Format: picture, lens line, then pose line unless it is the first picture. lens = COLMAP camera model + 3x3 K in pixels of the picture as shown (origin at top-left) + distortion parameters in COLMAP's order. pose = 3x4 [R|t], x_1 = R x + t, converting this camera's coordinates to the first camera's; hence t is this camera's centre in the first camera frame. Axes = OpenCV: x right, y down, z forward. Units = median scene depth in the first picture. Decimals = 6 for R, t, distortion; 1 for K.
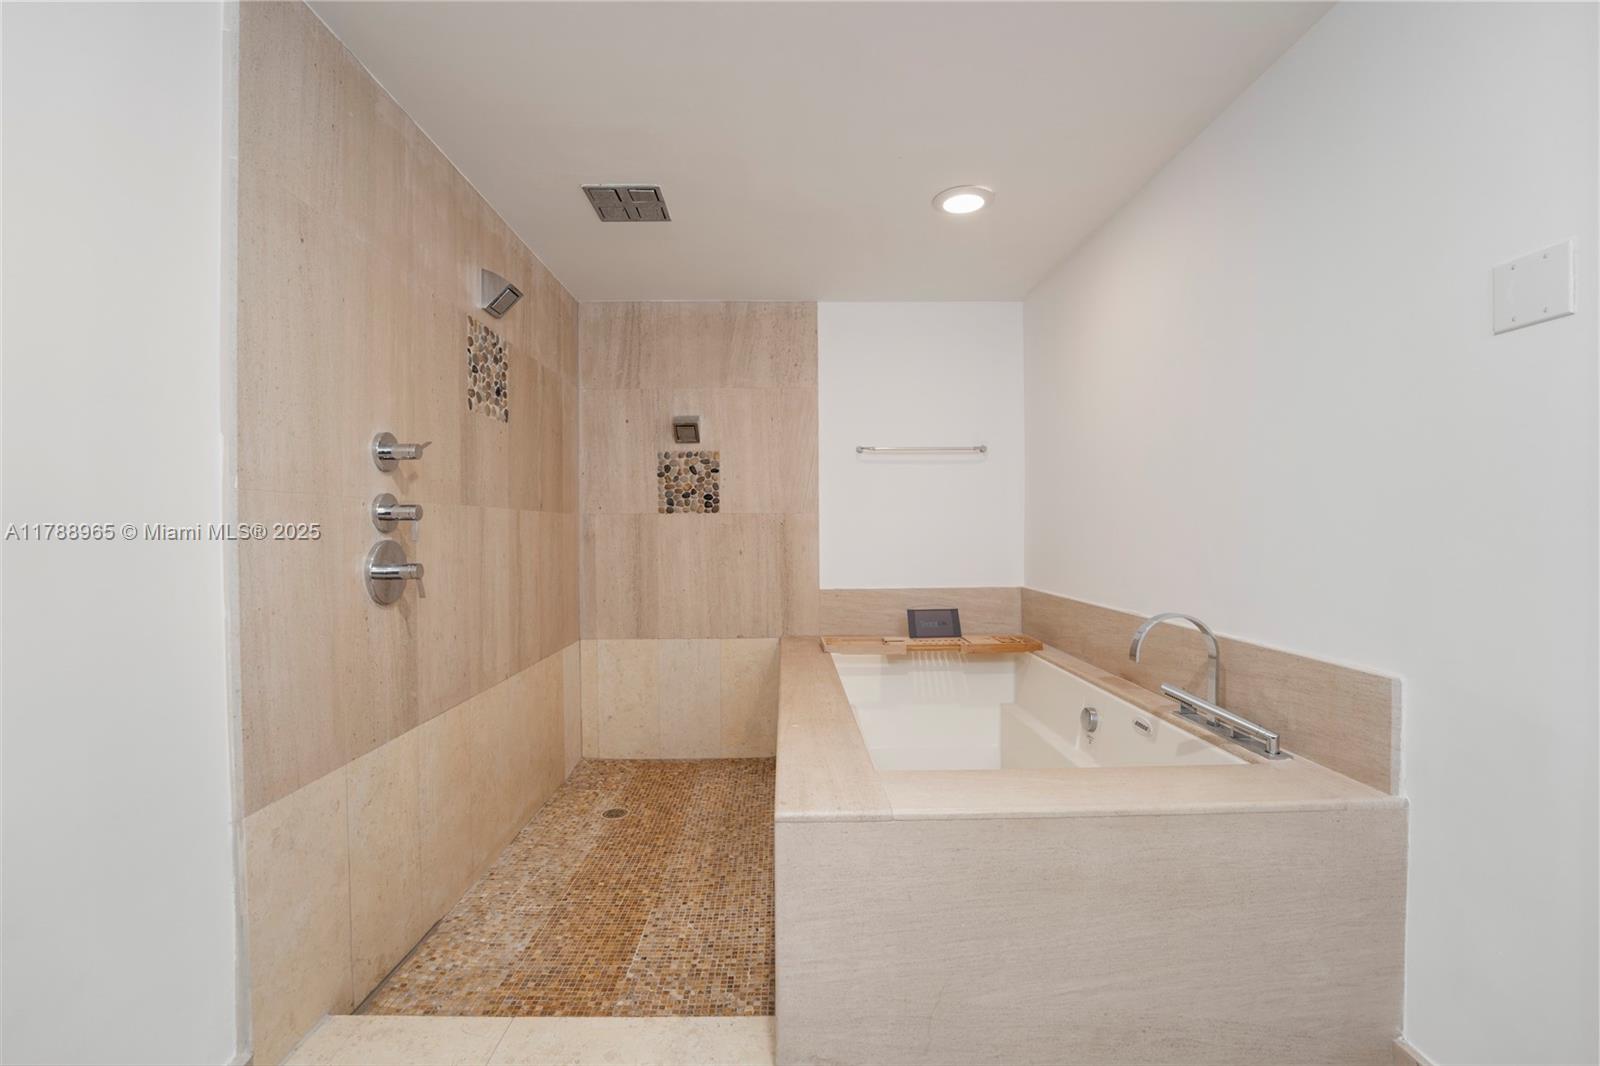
lens RADIAL K [[672.6, 0, 797.2], [0, 672.6, 534.2], [0, 0, 1]] dist [-0.021749, 0.000309]
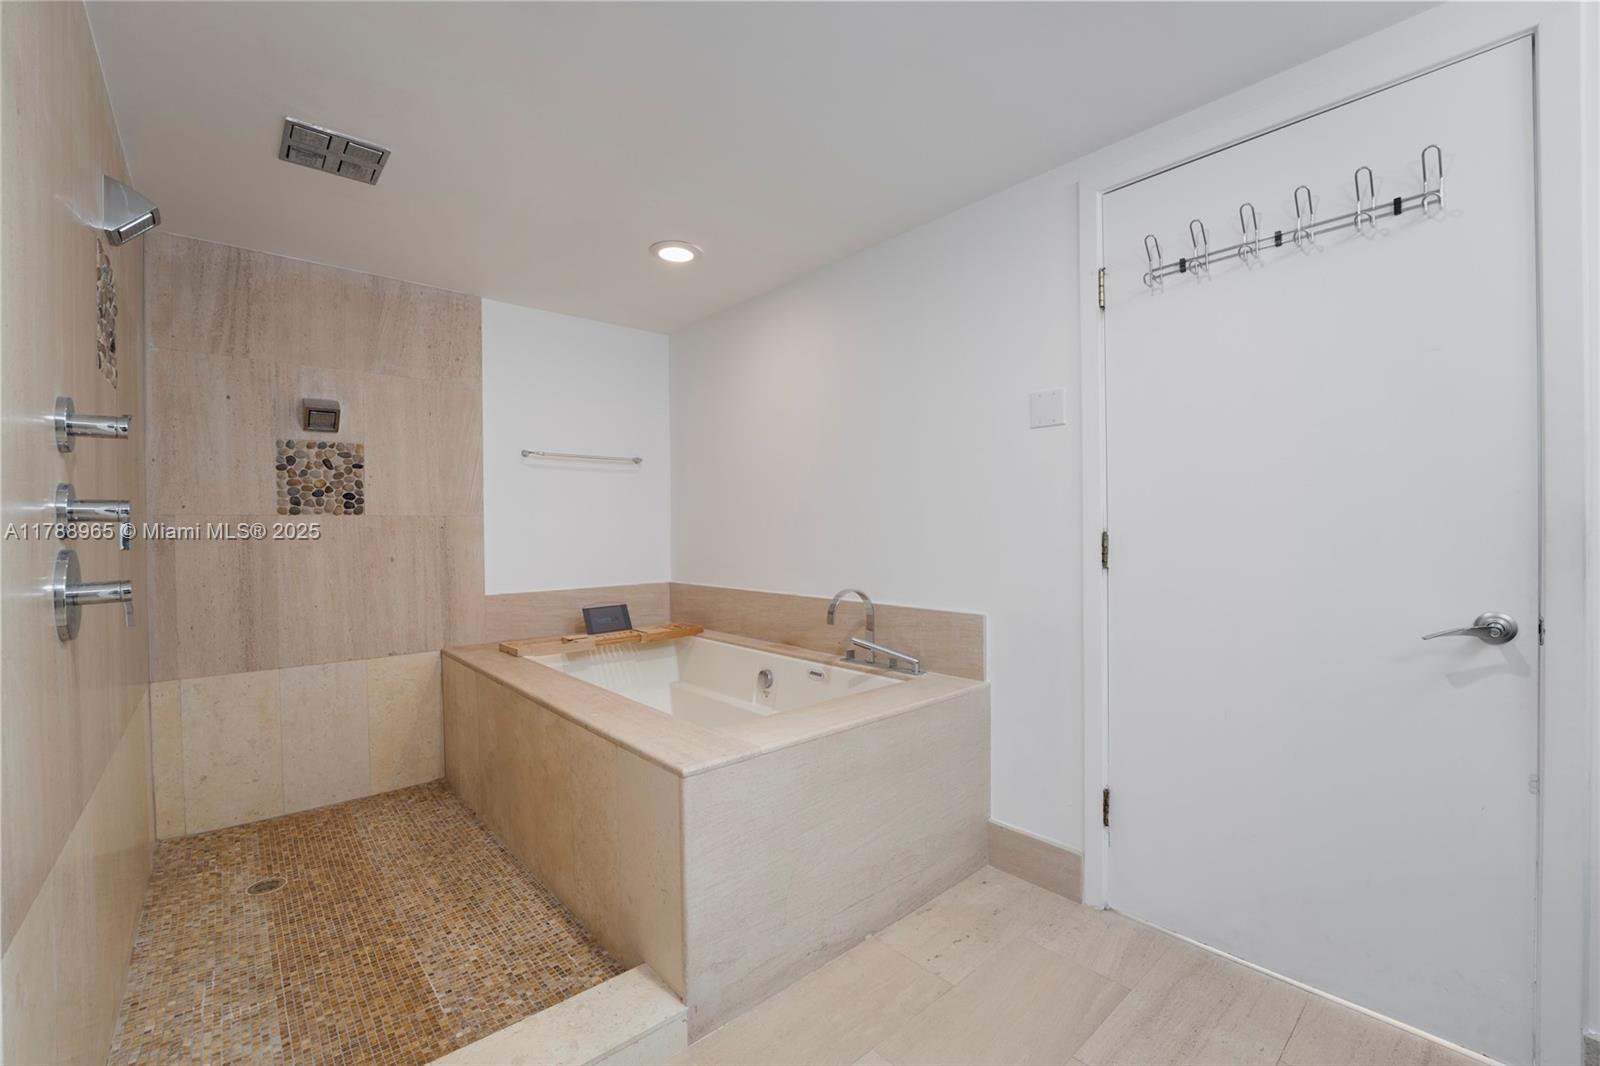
lens RADIAL K [[656.3, 0, 799.2], [0, 656.3, 531.8], [0, 0, 1]] dist [-0.025652, 0.002543]
pose [[0.764283, -0.004312, 0.644867, -0.255616], [0.009951, 0.999937, -0.005107, 0.000441], [-0.644805, 0.010320, 0.764278, -0.008909]]
